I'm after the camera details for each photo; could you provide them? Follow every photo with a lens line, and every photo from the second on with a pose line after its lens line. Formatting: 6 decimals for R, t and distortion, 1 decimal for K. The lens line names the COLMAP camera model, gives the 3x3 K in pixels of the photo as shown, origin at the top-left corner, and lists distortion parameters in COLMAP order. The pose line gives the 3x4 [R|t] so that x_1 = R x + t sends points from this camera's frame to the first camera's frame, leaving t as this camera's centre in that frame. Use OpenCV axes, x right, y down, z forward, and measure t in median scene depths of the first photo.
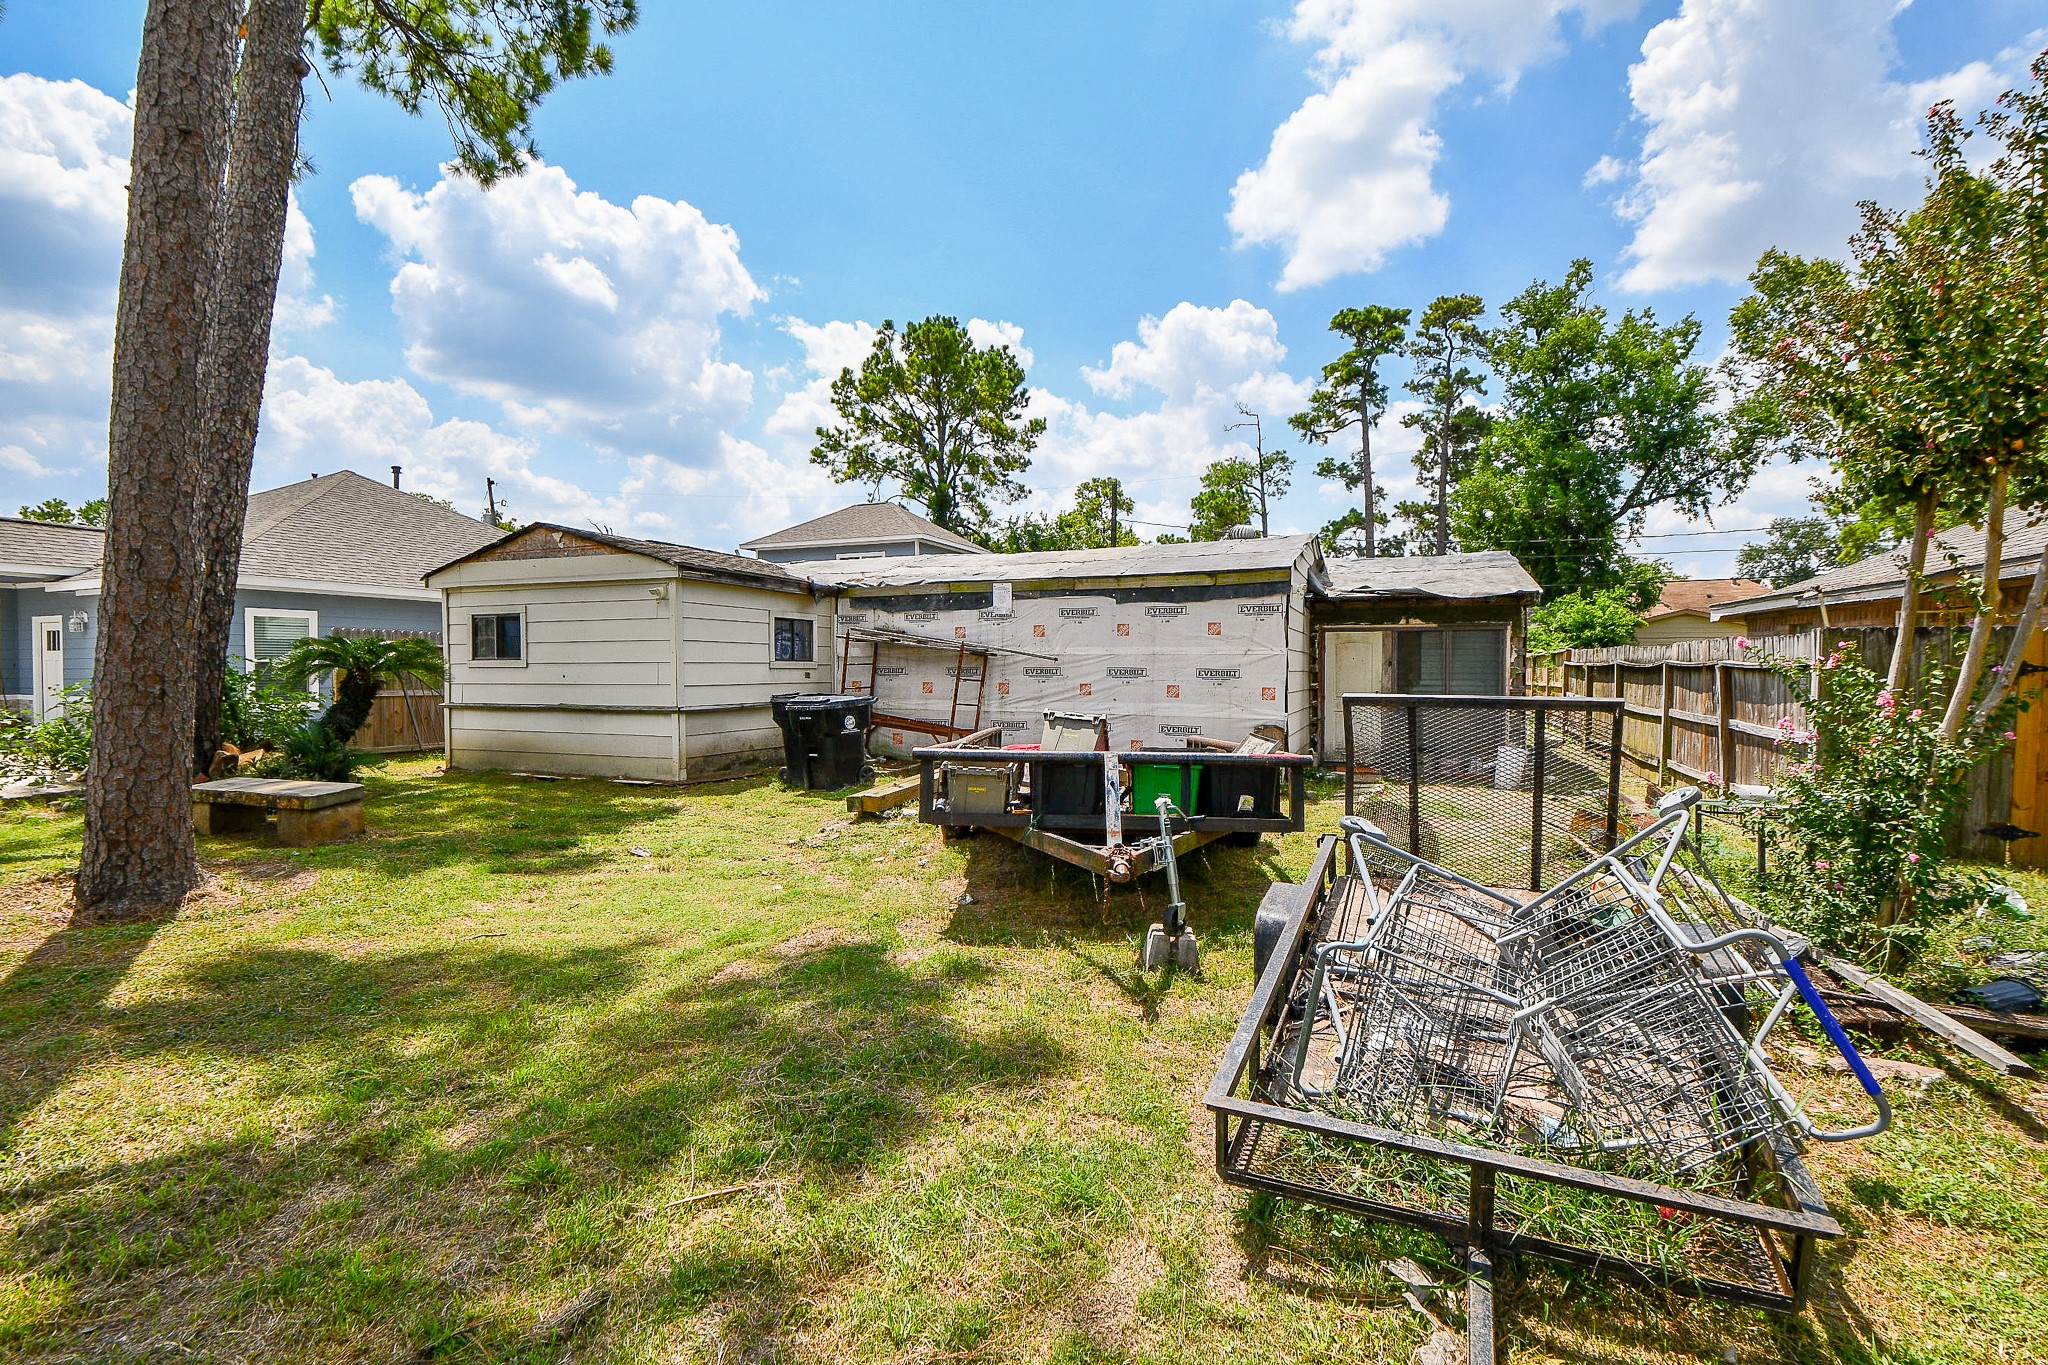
lens RADIAL K [[899.2, 0, 1027.7], [0, 899.2, 688.1], [0, 0, 1]] dist [0.026592, -0.039652]
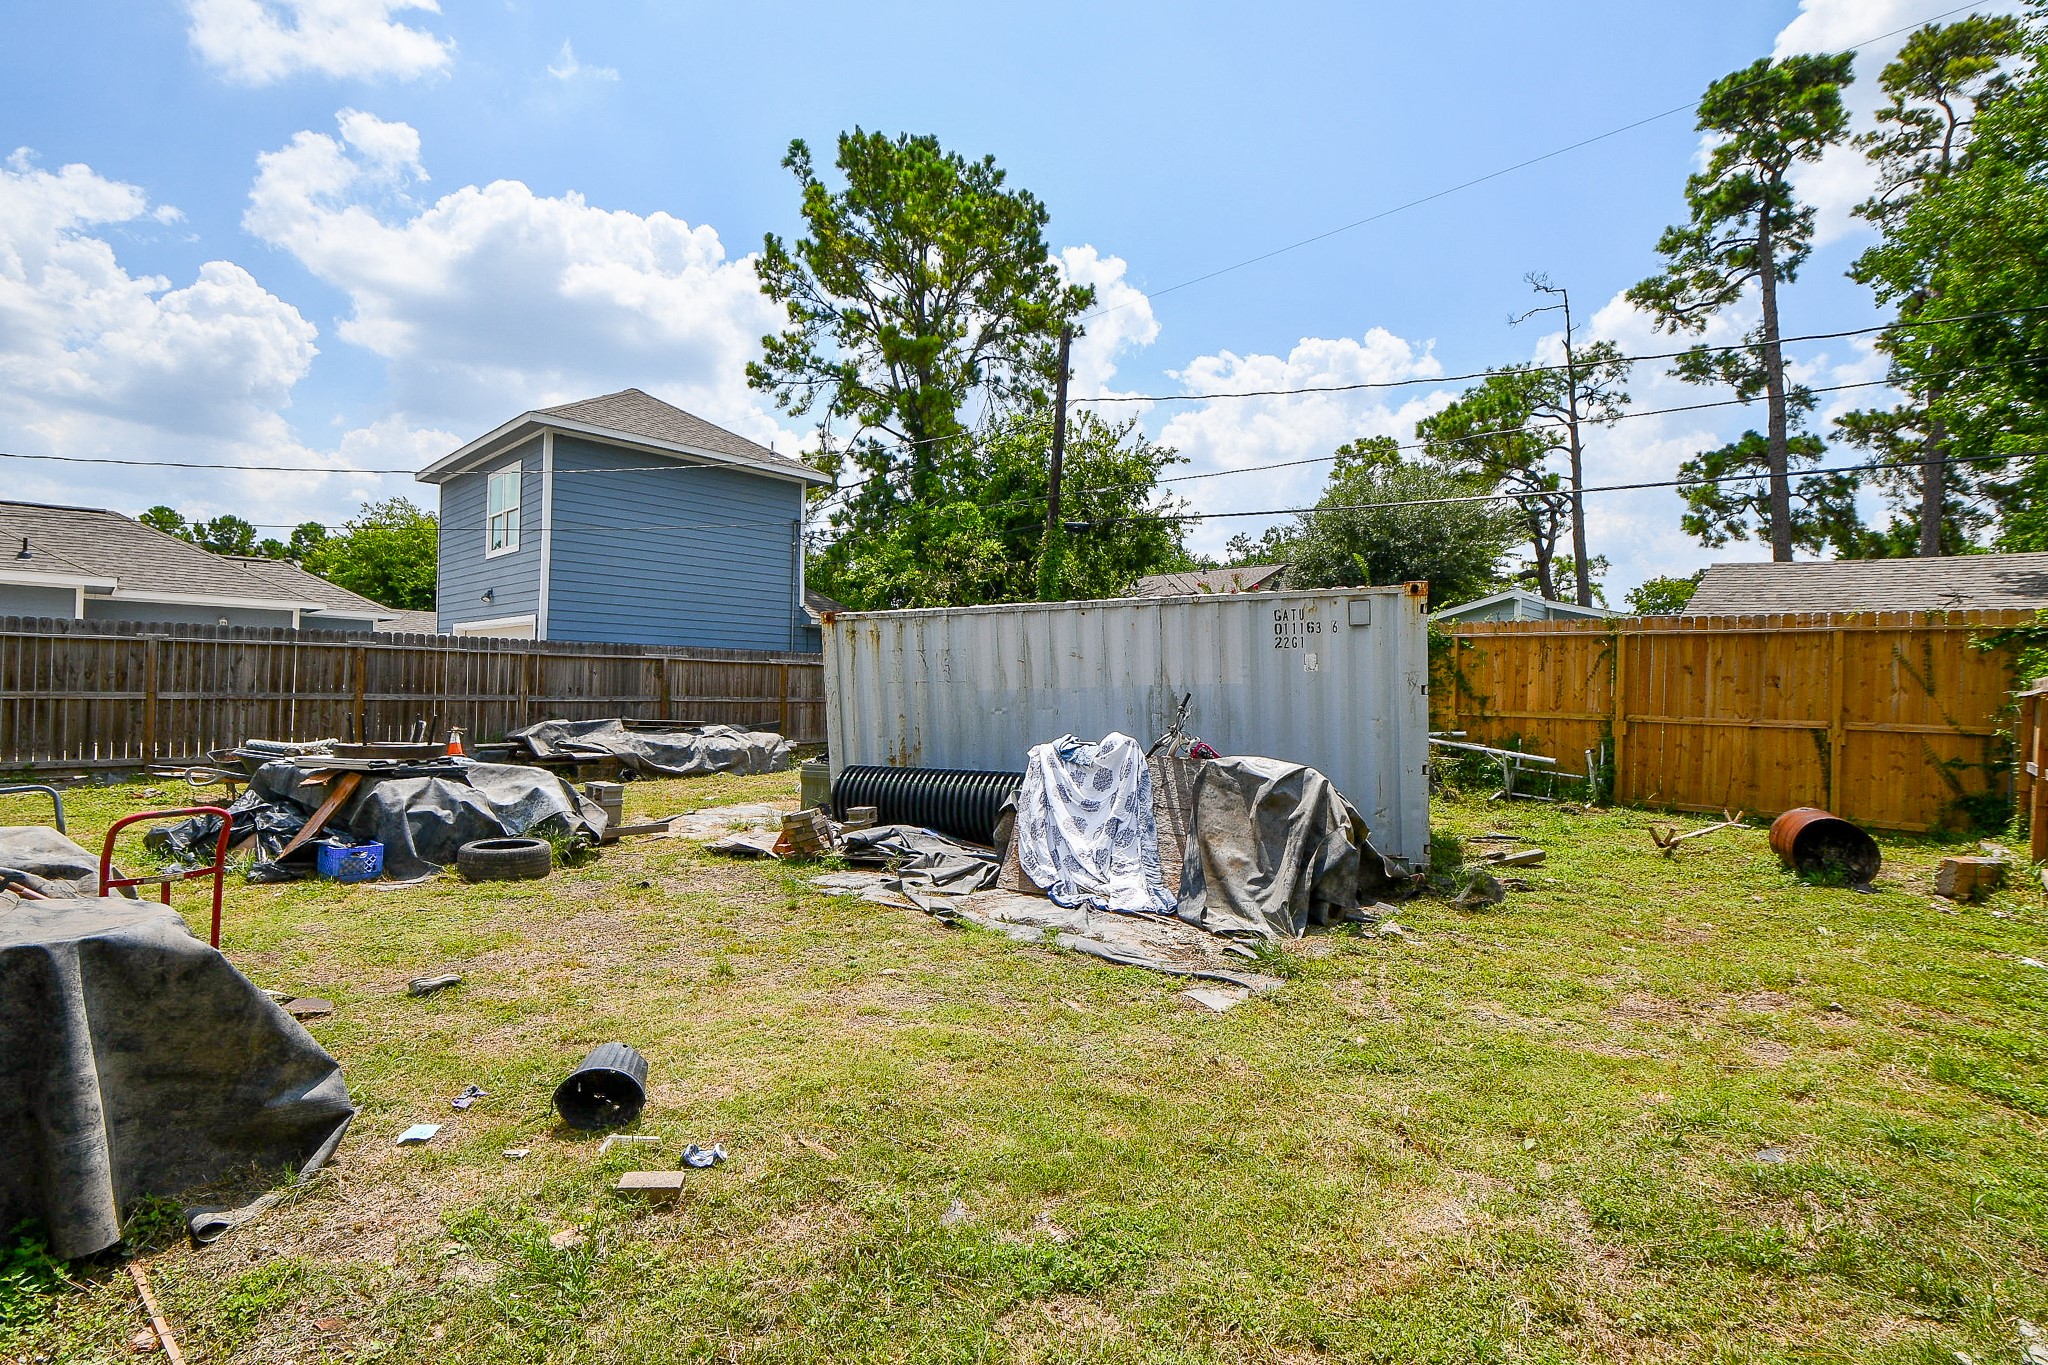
lens RADIAL K [[956.3, 0, 1014.5], [0, 956.3, 692.3], [0, 0, 1]] dist [-0.026981, -0.001063]
pose [[0.928725, 0.020998, -0.370175, 0.220380], [-0.031060, 0.999292, -0.021242, -0.008785], [0.369466, 0.031226, 0.928719, 0.407901]]
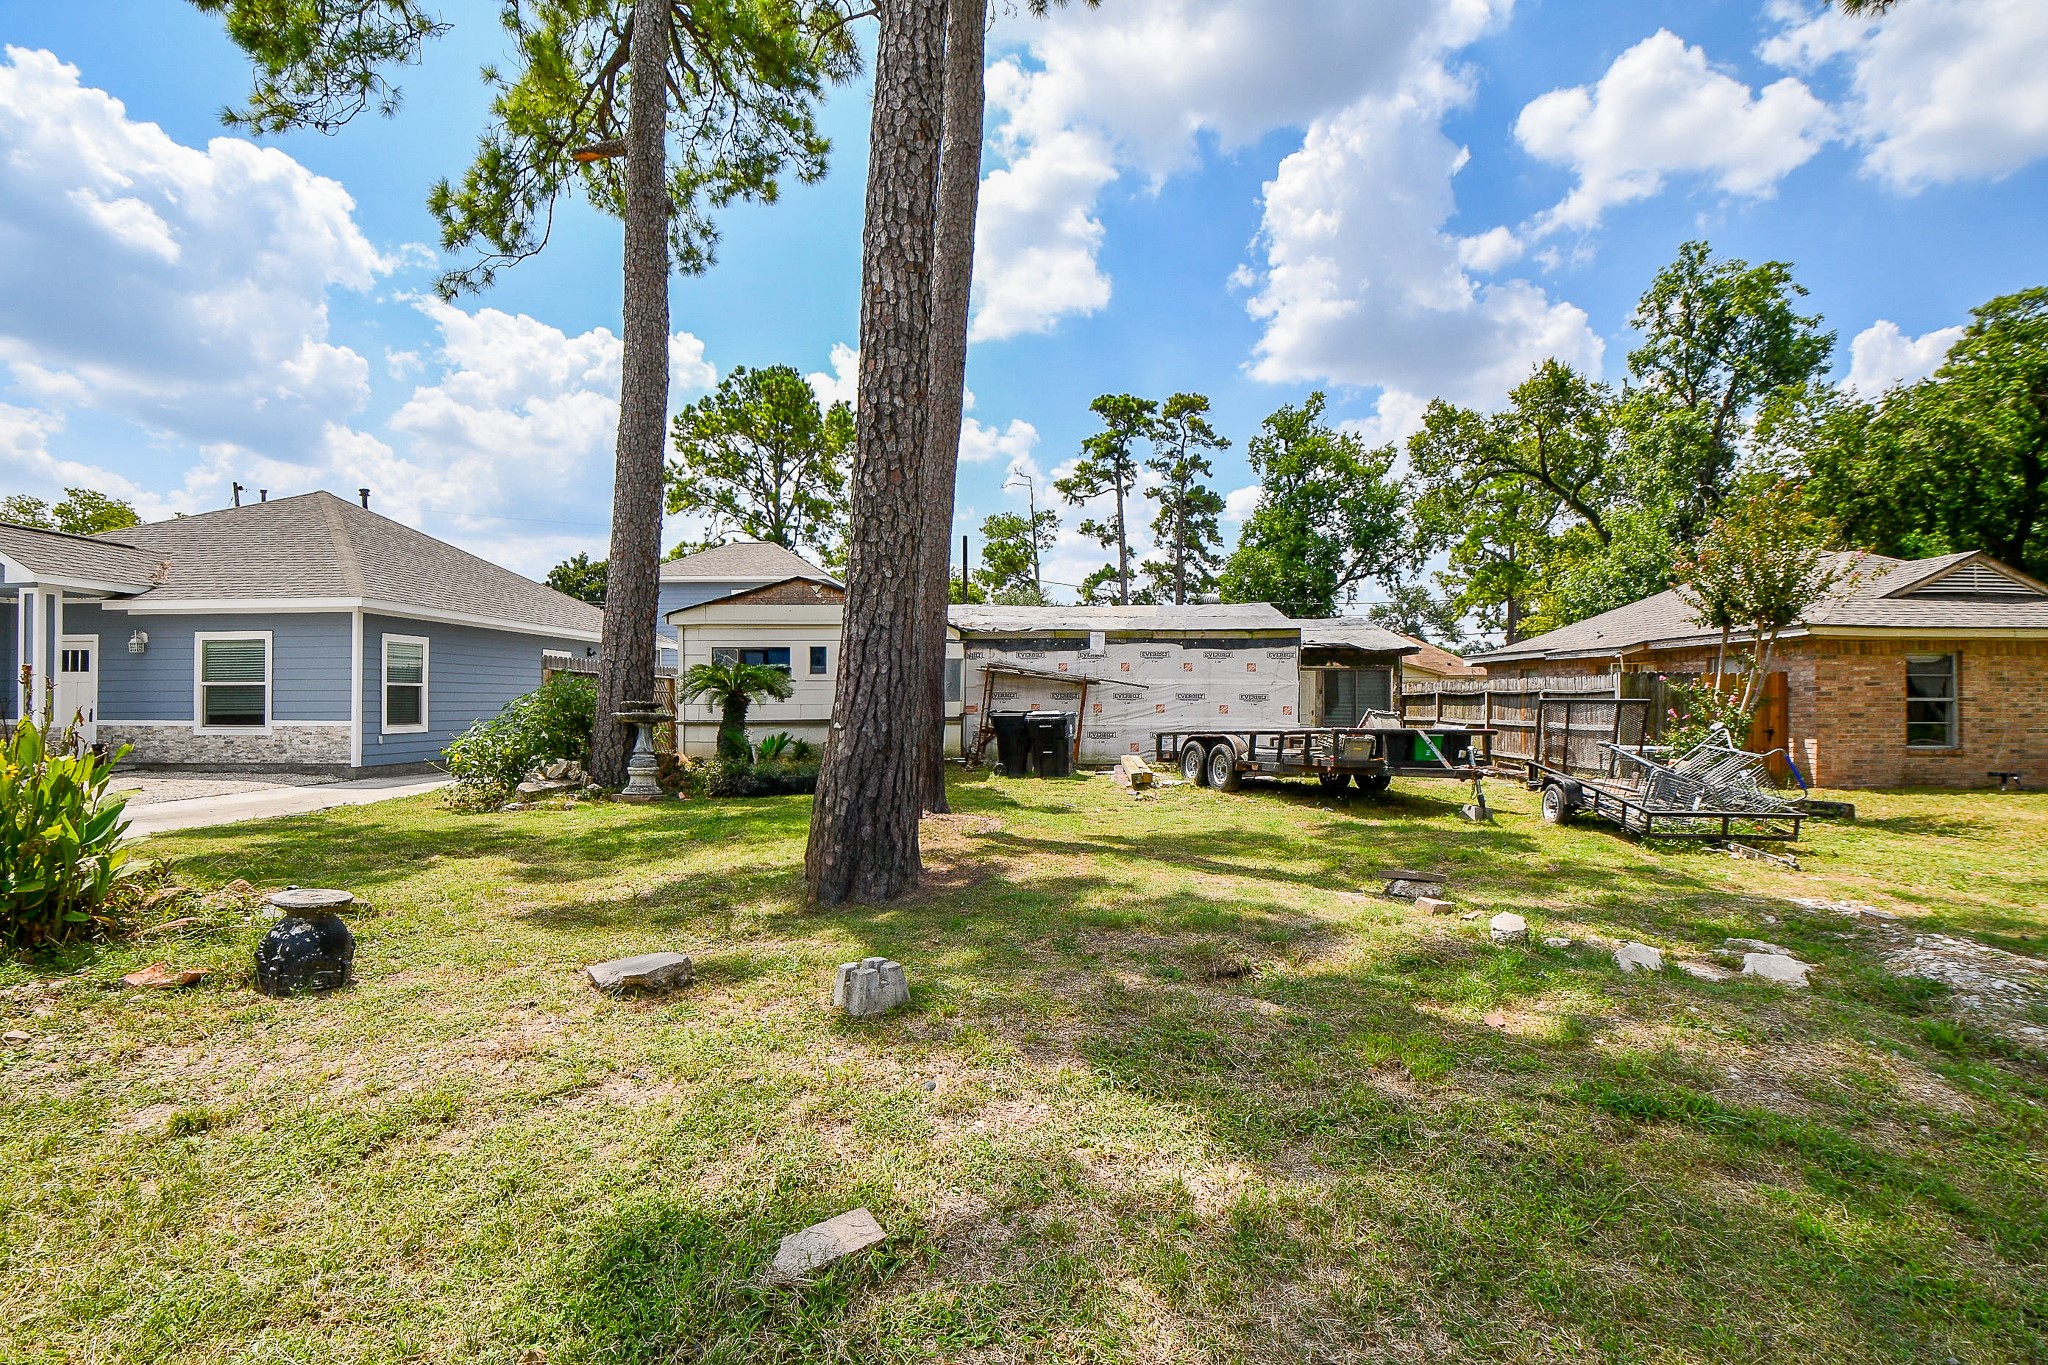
lens RADIAL K [[893.8, 0, 1030.6], [0, 893.8, 689.6], [0, 0, 1]] dist [0.021441, -0.030699]
pose [[0.945492, 0.006433, 0.325581, -0.157463], [0.005633, 0.999332, -0.036107, 0.005665], [-0.325596, 0.035973, 0.944824, -0.072155]]
